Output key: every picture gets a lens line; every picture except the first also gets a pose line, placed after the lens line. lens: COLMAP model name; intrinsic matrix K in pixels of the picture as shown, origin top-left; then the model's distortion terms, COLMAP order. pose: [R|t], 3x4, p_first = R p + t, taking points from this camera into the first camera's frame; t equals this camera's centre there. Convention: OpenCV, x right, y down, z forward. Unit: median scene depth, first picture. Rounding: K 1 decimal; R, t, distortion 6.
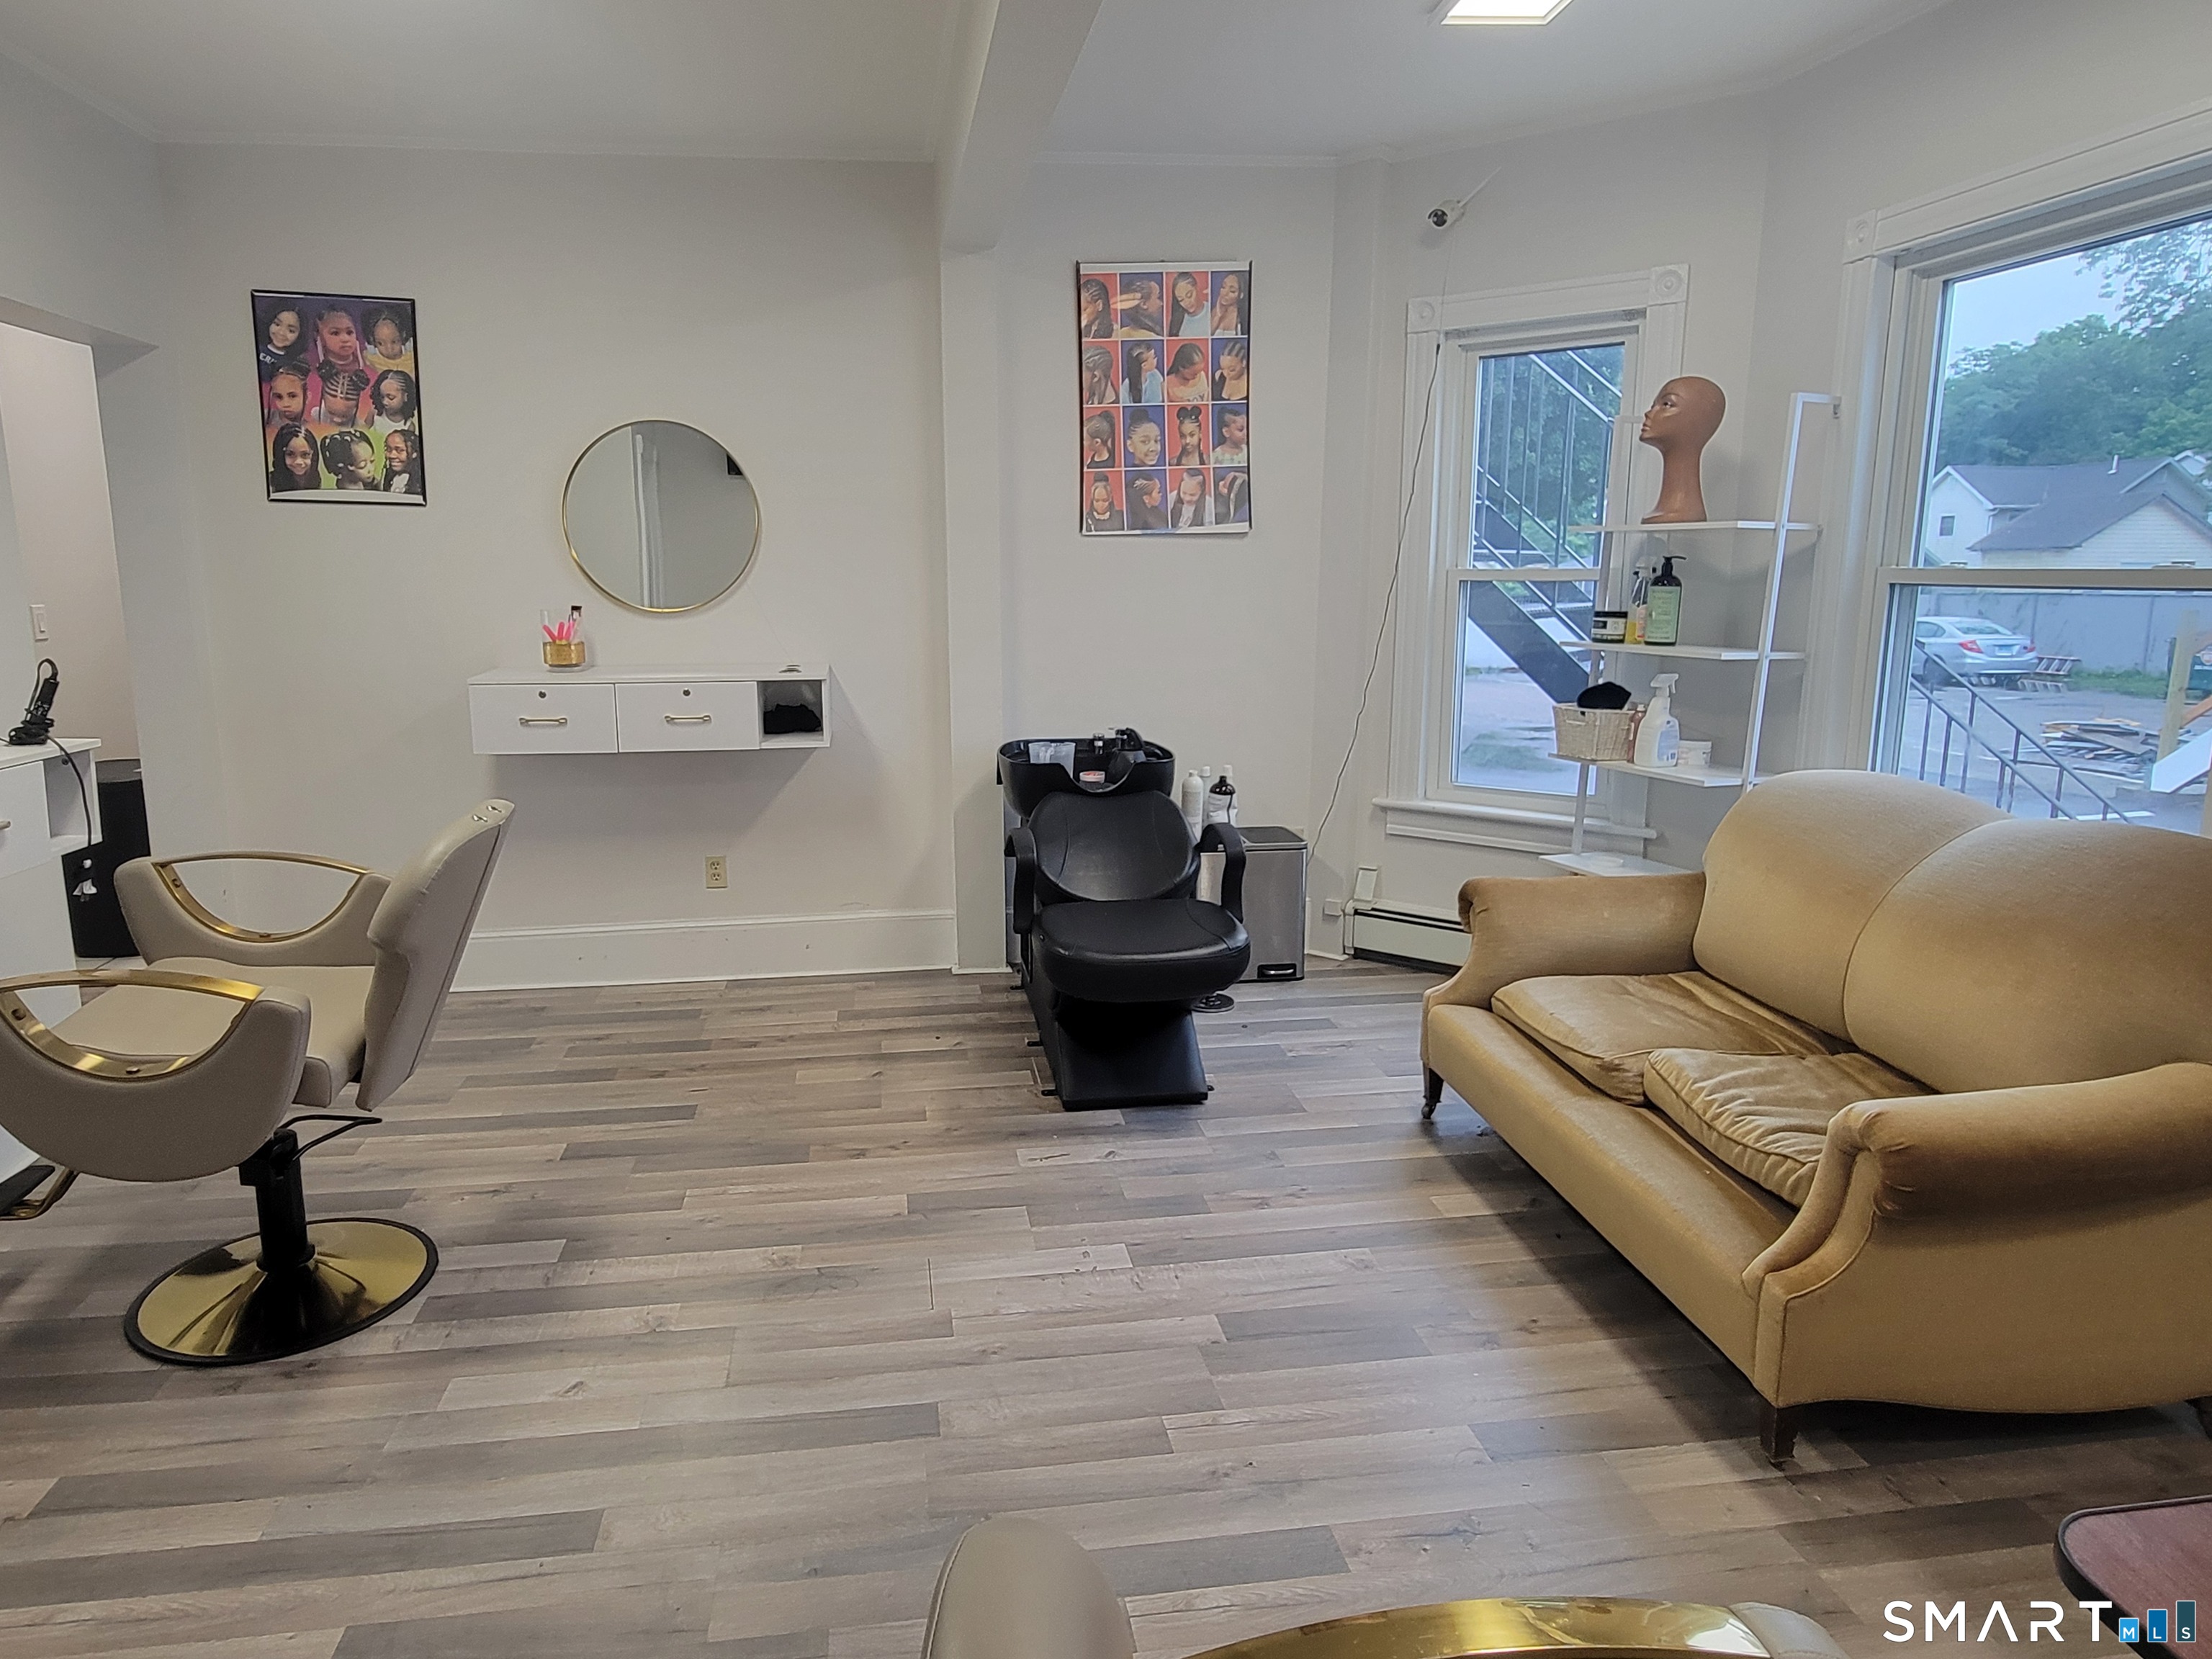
lens RADIAL K [[1347.2, 0, 1050.7], [0, 1347.2, 828.3], [0, 0, 1]] dist [0.003802, 0.005938]
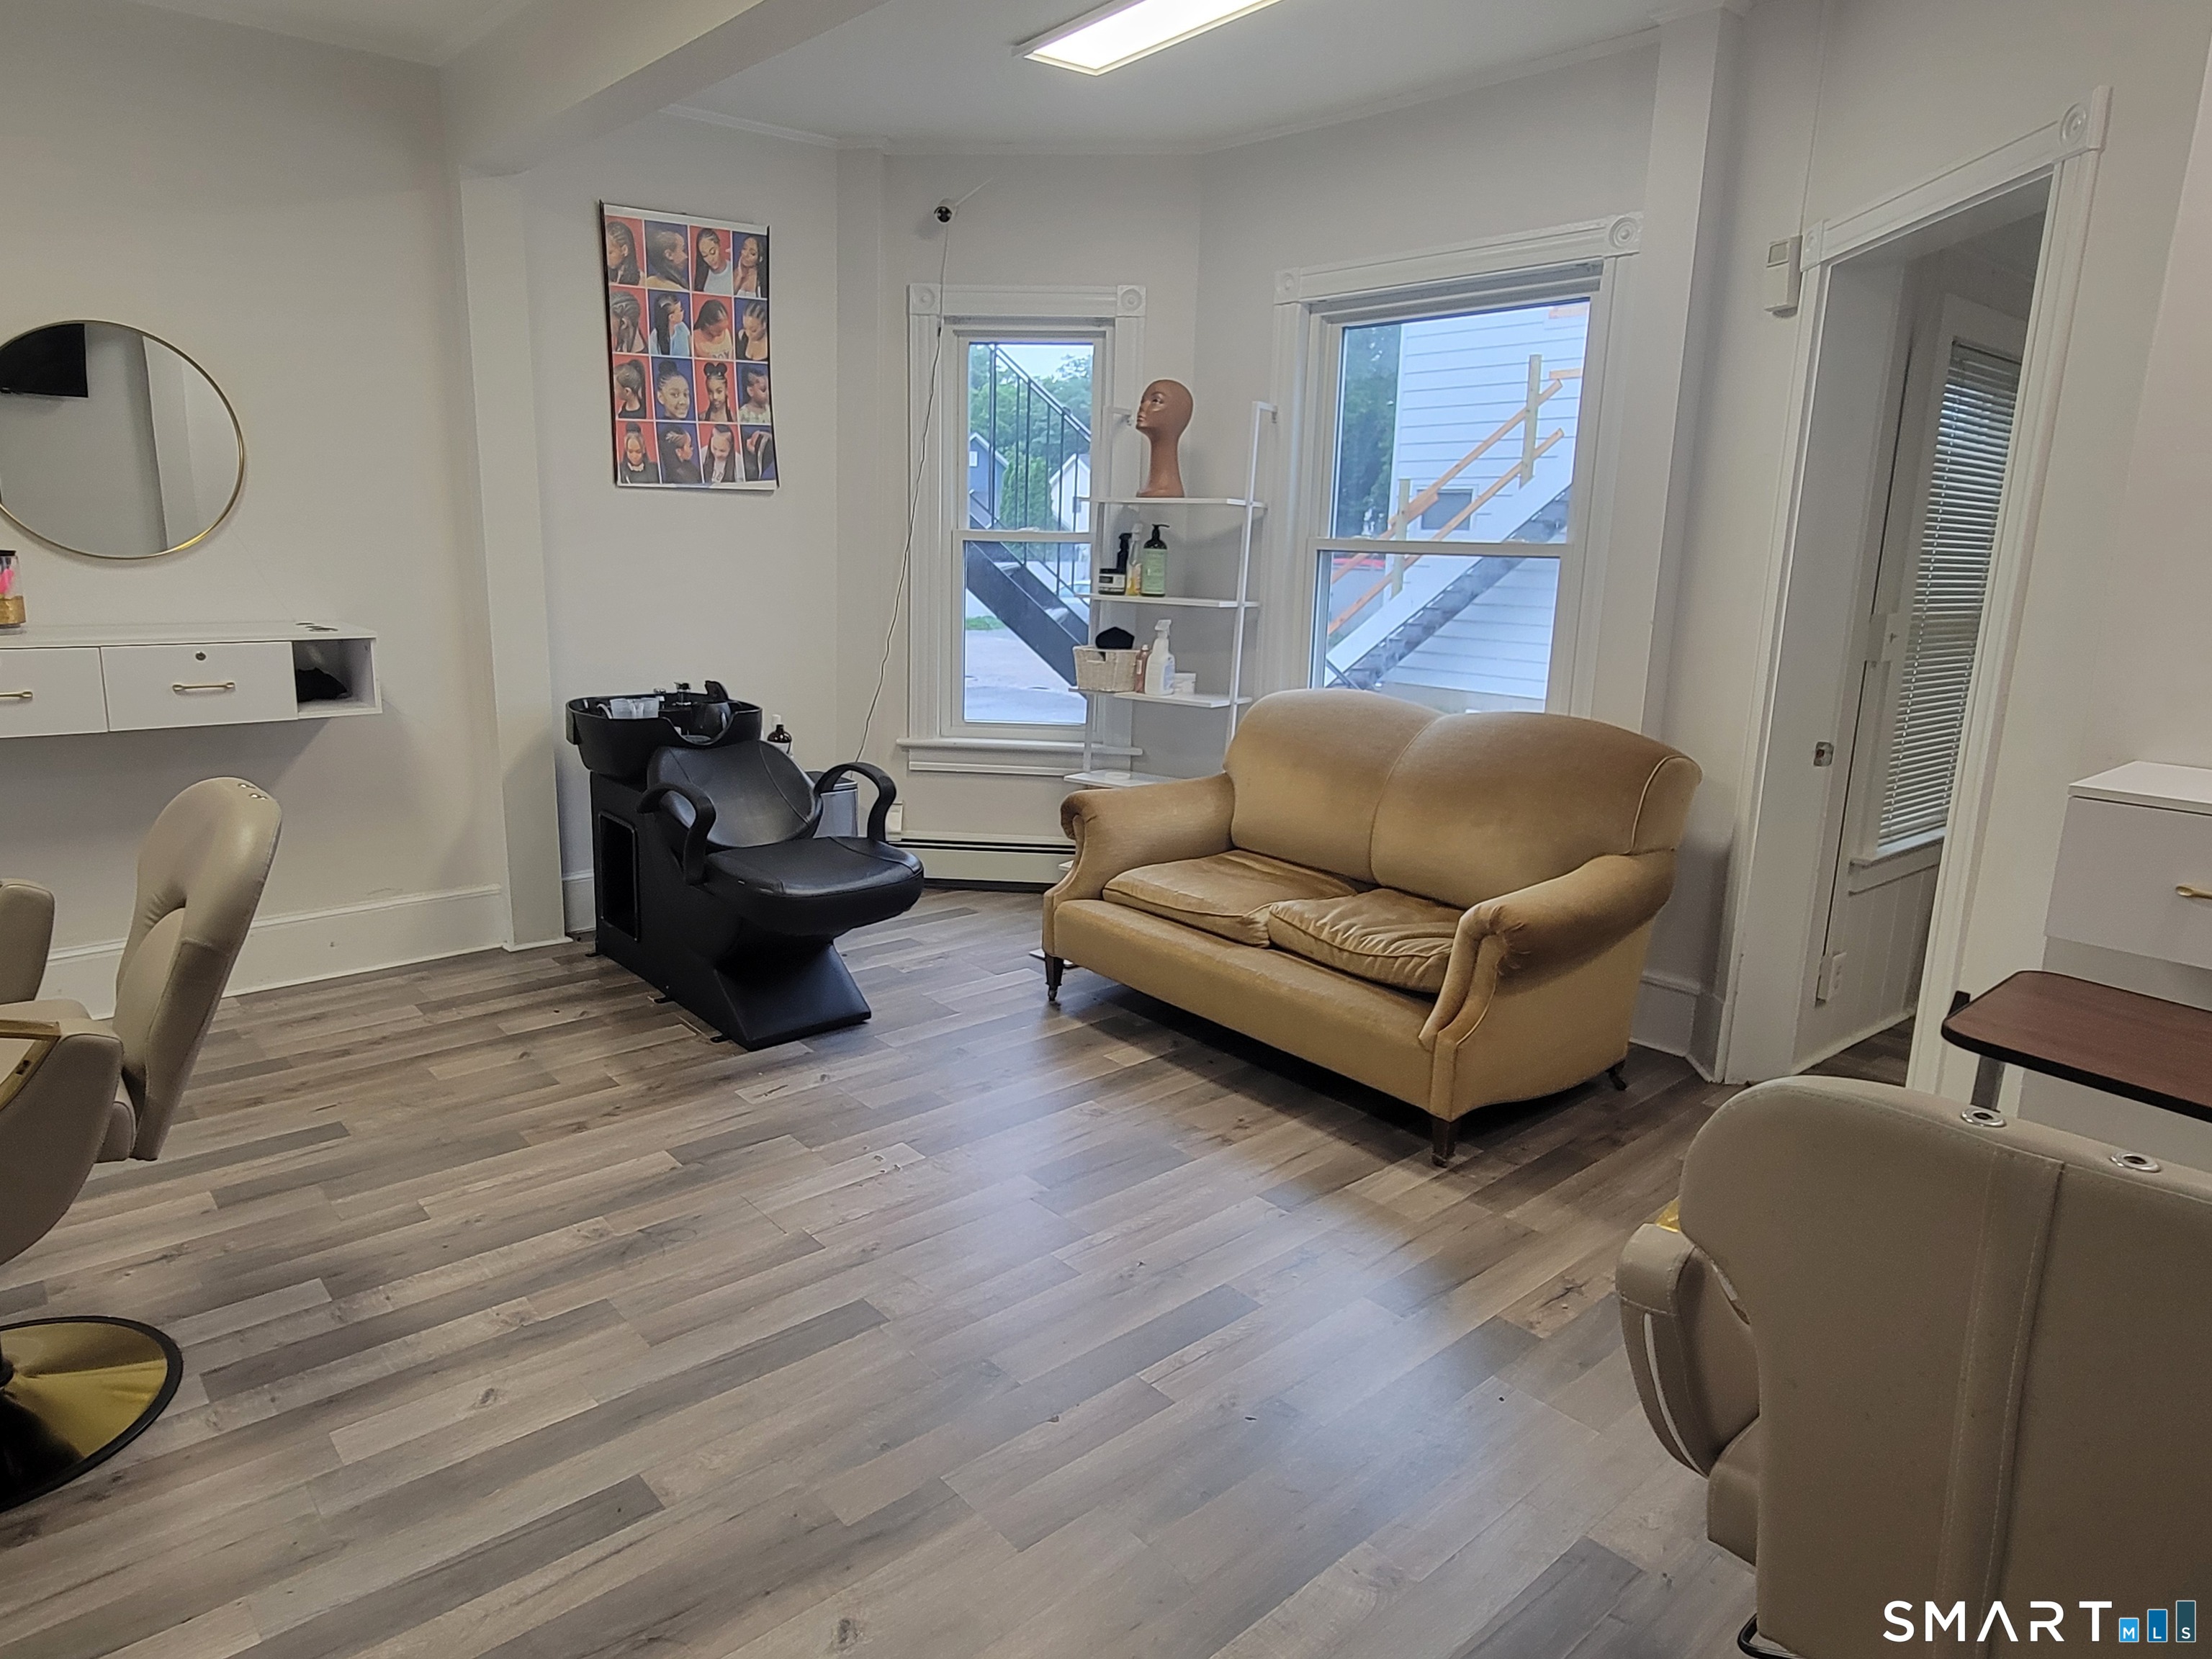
lens RADIAL K [[1347.2, 0, 1050.7], [0, 1347.2, 828.3], [0, 0, 1]] dist [0.003802, 0.005938]
pose [[0.842476, -0.093008, 0.530645, -0.297921], [0.078332, 0.995665, 0.050151, 0.006072], [-0.533009, -0.000684, 0.846109, 0.005878]]
